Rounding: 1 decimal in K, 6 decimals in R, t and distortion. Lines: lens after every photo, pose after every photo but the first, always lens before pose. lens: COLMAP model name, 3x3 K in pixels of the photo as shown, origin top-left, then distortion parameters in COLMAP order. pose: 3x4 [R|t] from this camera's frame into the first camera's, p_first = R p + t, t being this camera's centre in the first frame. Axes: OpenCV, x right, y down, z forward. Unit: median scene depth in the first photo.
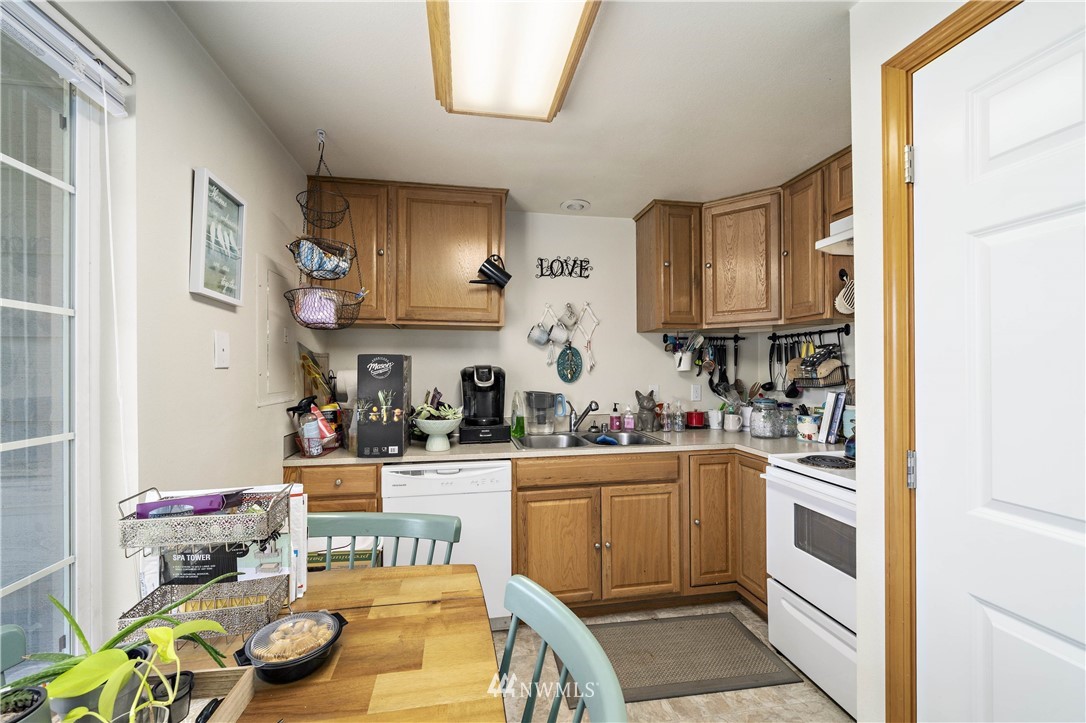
lens RADIAL K [[479.3, 0, 543.0], [0, 479.3, 361.5], [0, 0, 1]] dist [-0.001409, 0.000015]
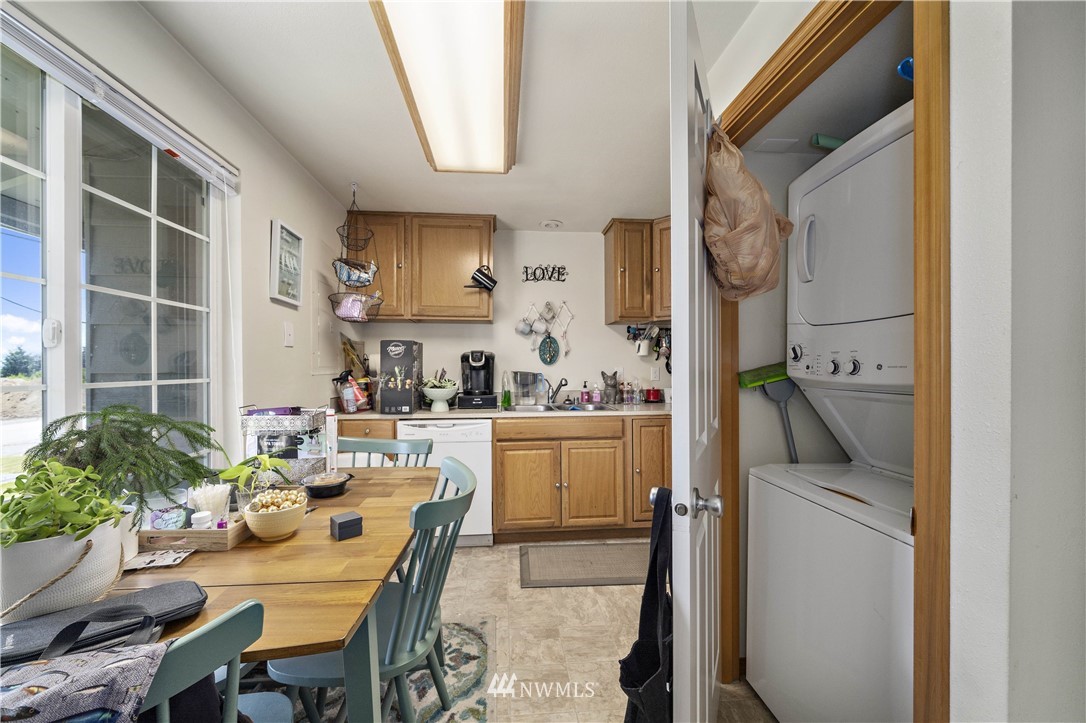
lens RADIAL K [[471.8, 0, 540.8], [0, 471.8, 362.9], [0, 0, 1]] dist [0.000502, -0.000041]
pose [[0.995214, -0.000754, -0.097715, 0.186969], [0.001236, 0.999987, 0.004869, 0.039709], [0.097710, -0.004967, 0.995203, -0.283964]]
